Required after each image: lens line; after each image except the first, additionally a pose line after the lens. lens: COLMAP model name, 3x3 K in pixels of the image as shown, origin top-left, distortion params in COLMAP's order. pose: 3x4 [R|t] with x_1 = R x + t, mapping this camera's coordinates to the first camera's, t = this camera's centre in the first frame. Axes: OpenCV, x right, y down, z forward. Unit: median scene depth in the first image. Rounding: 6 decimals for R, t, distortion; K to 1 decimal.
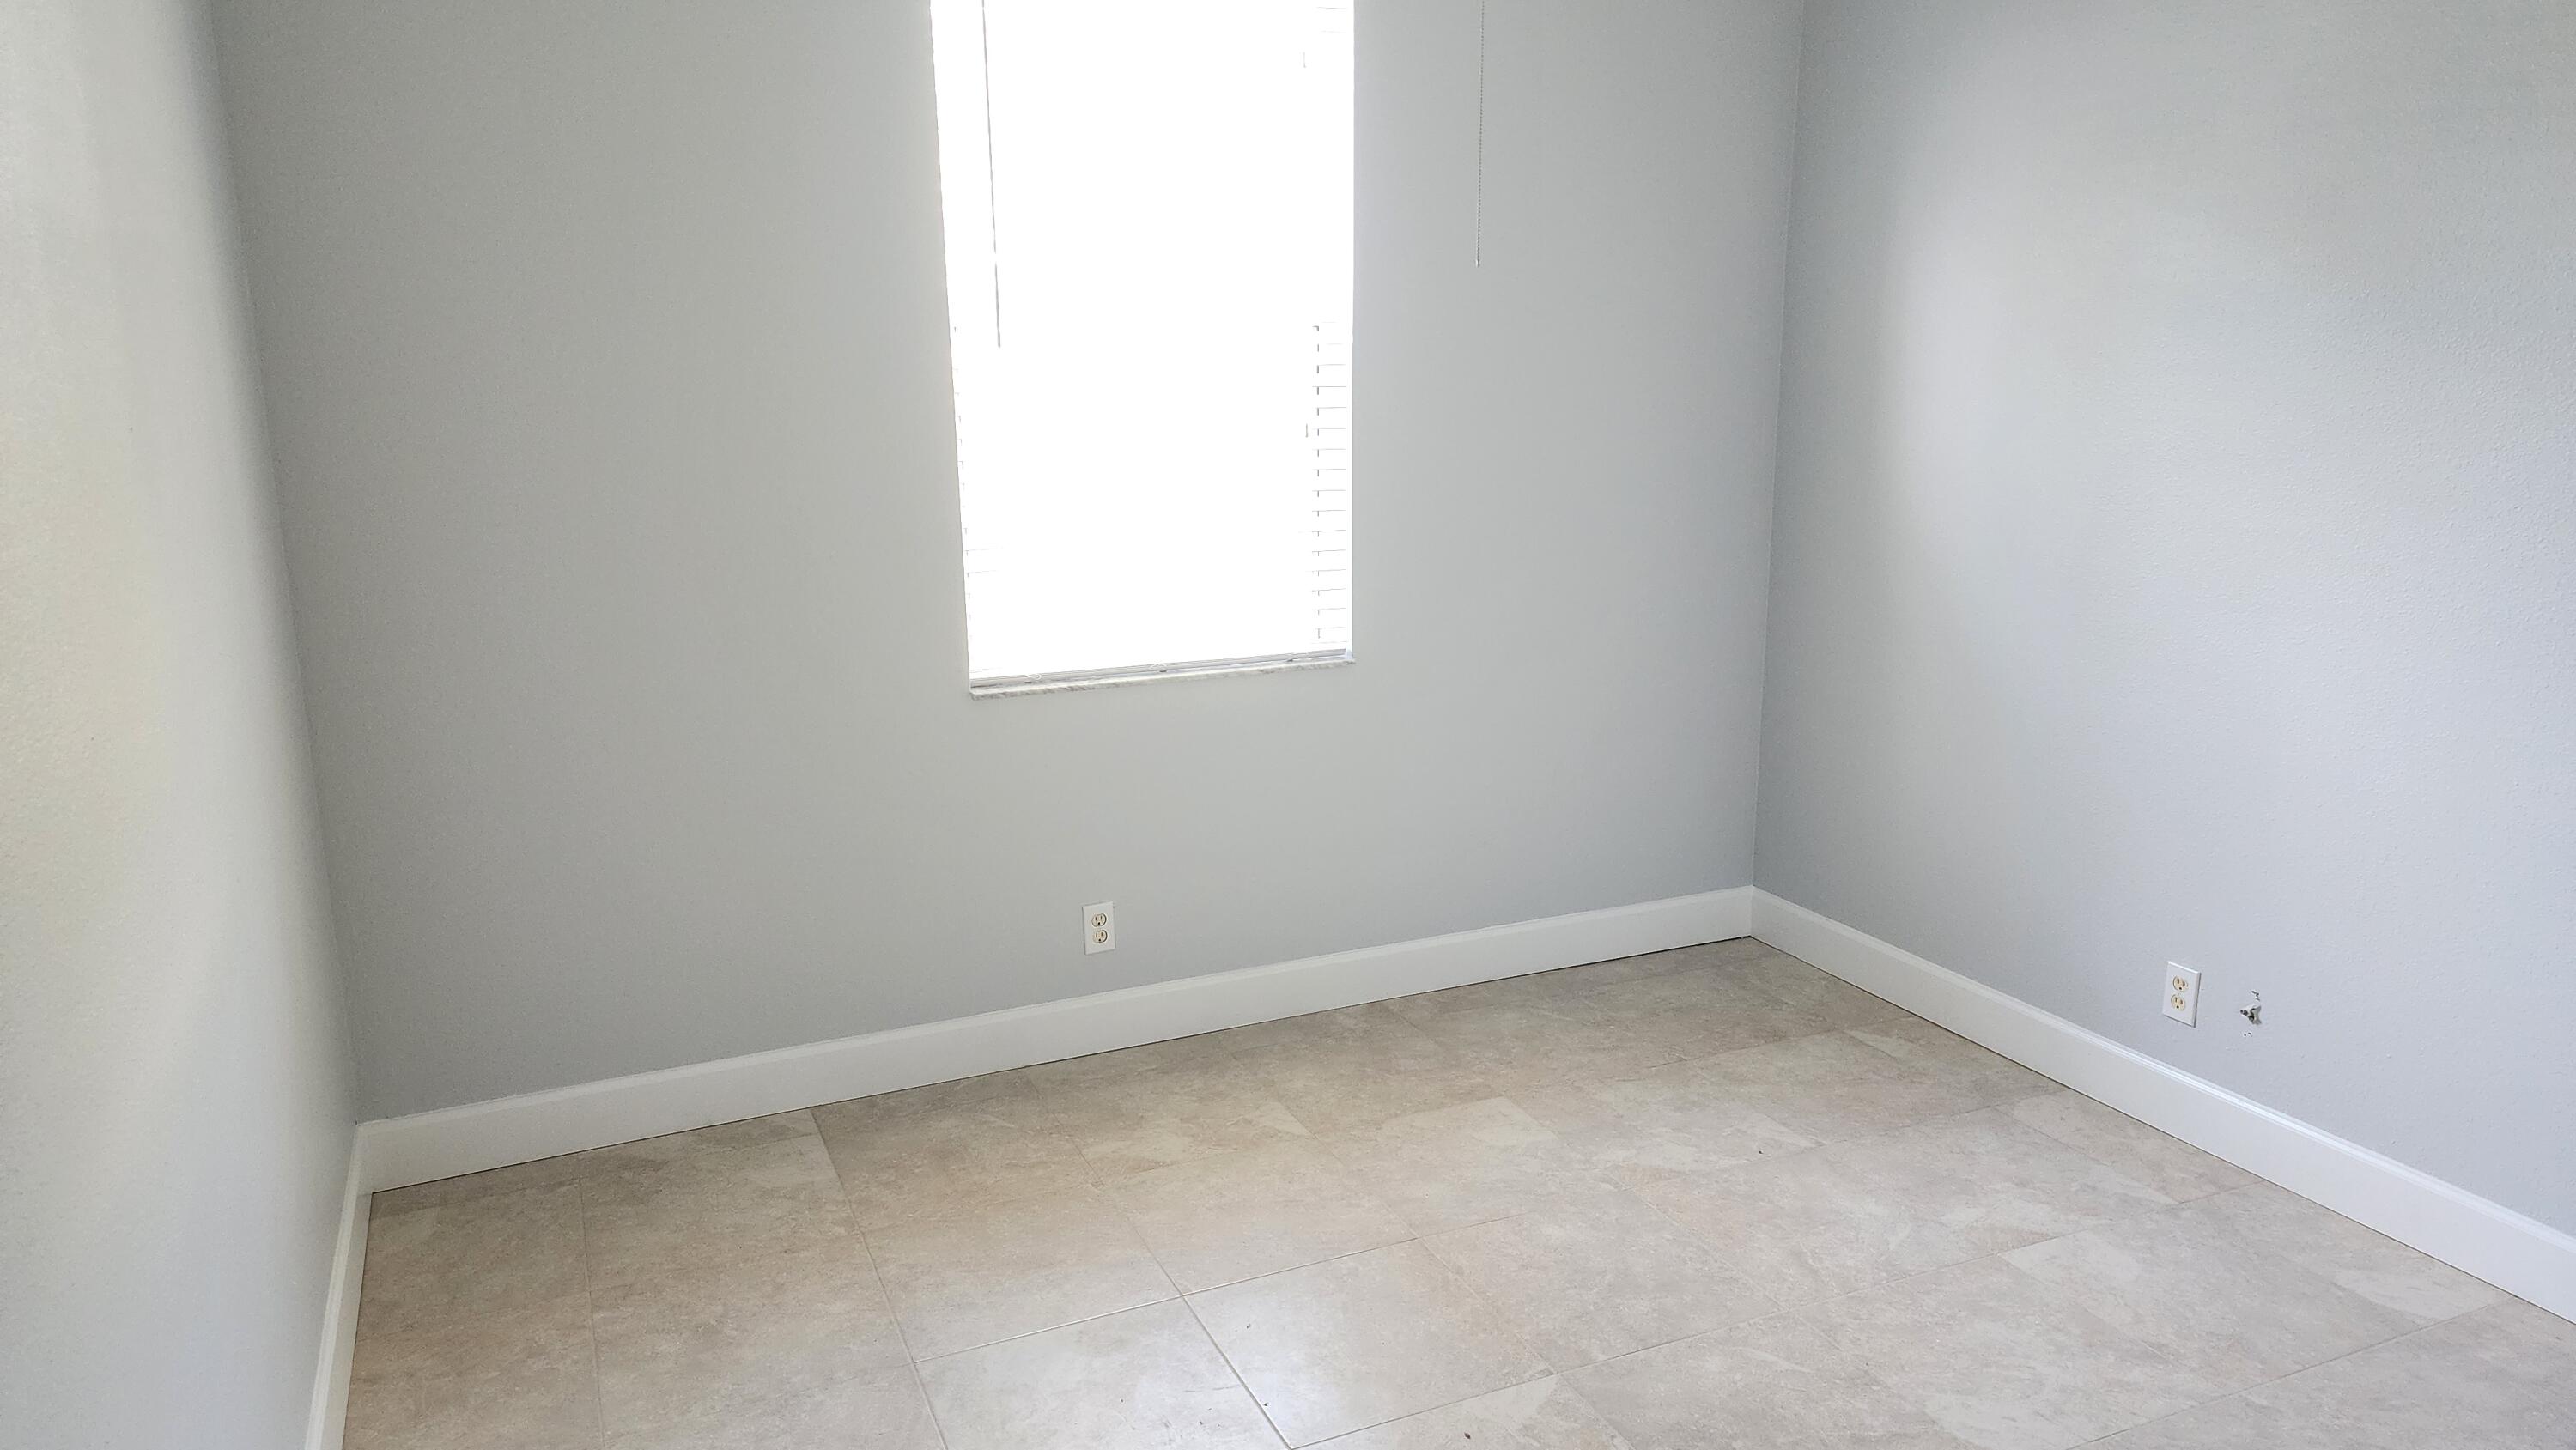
lens RADIAL K [[1705.2, 0, 1288.0], [0, 1705.2, 725.0], [0, 0, 1]] dist [0.089005, -0.077474]
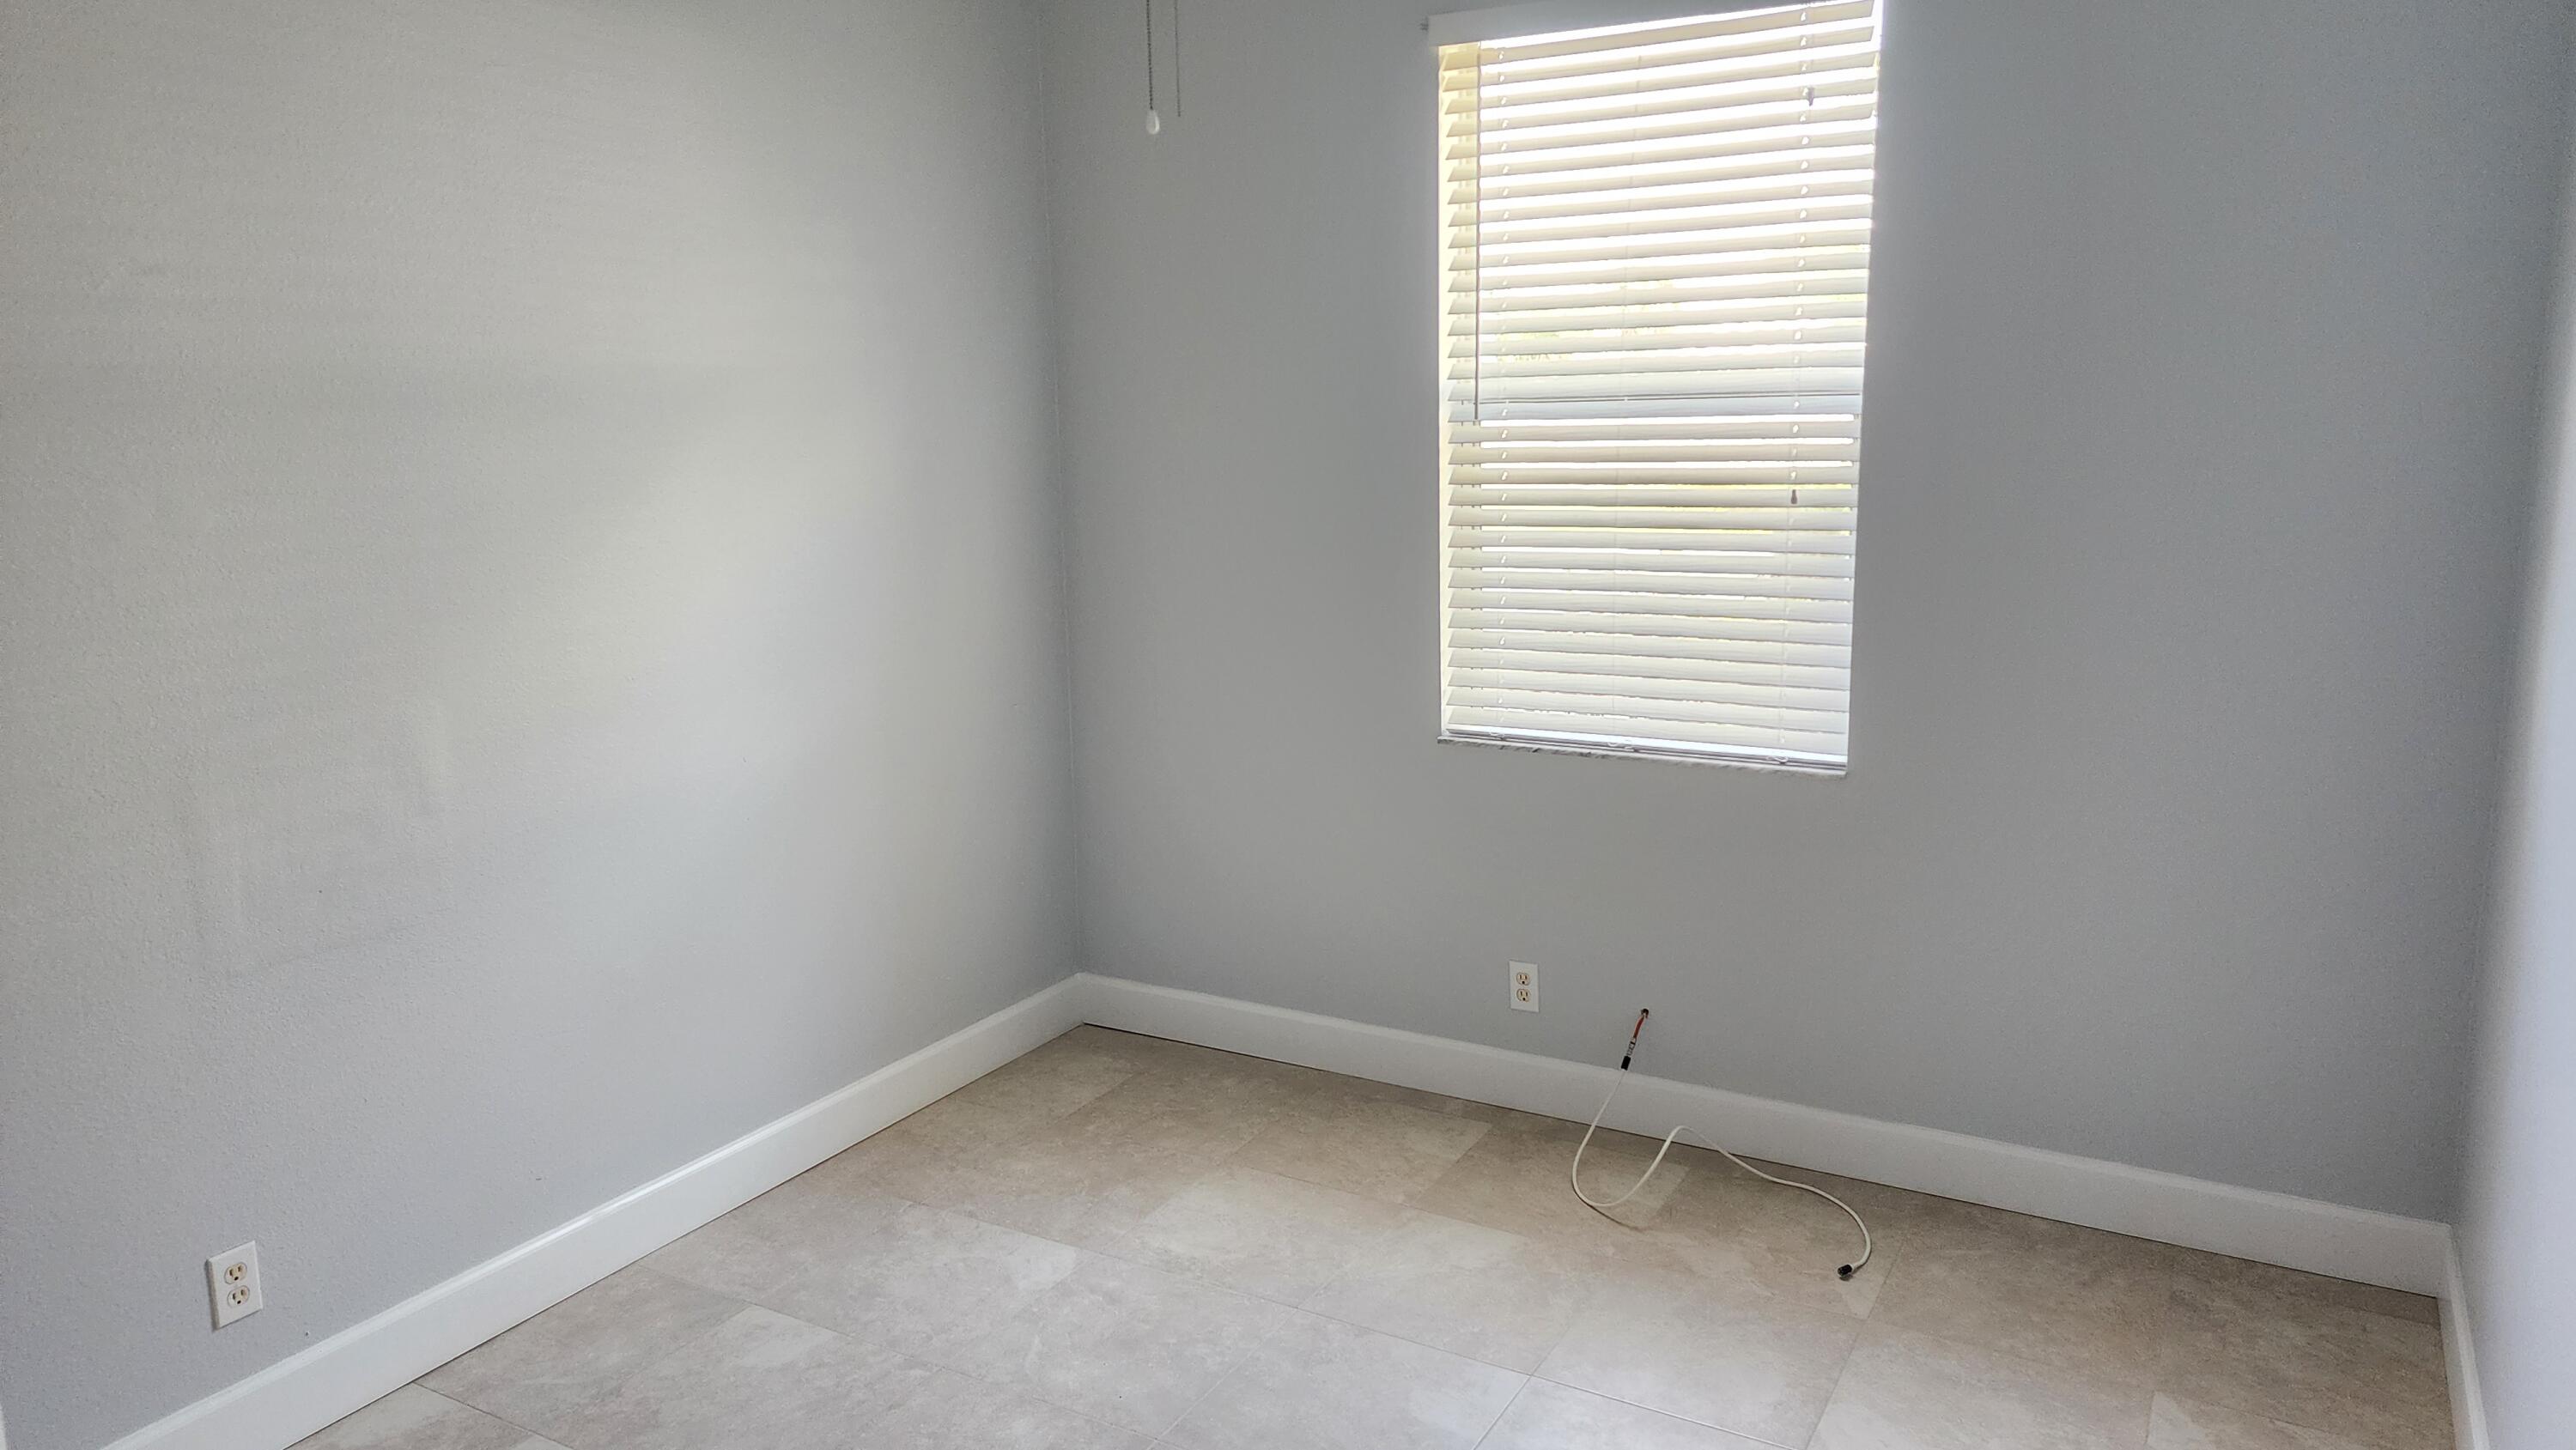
lens RADIAL K [[1705.2, 0, 1288.0], [0, 1705.2, 725.0], [0, 0, 1]] dist [0.089005, -0.077474]
pose [[0.582826, 0.144761, -0.799599, 0.602443], [-0.169833, 0.983973, 0.054349, -0.066433], [0.794651, 0.104122, 0.598070, 0.262079]]
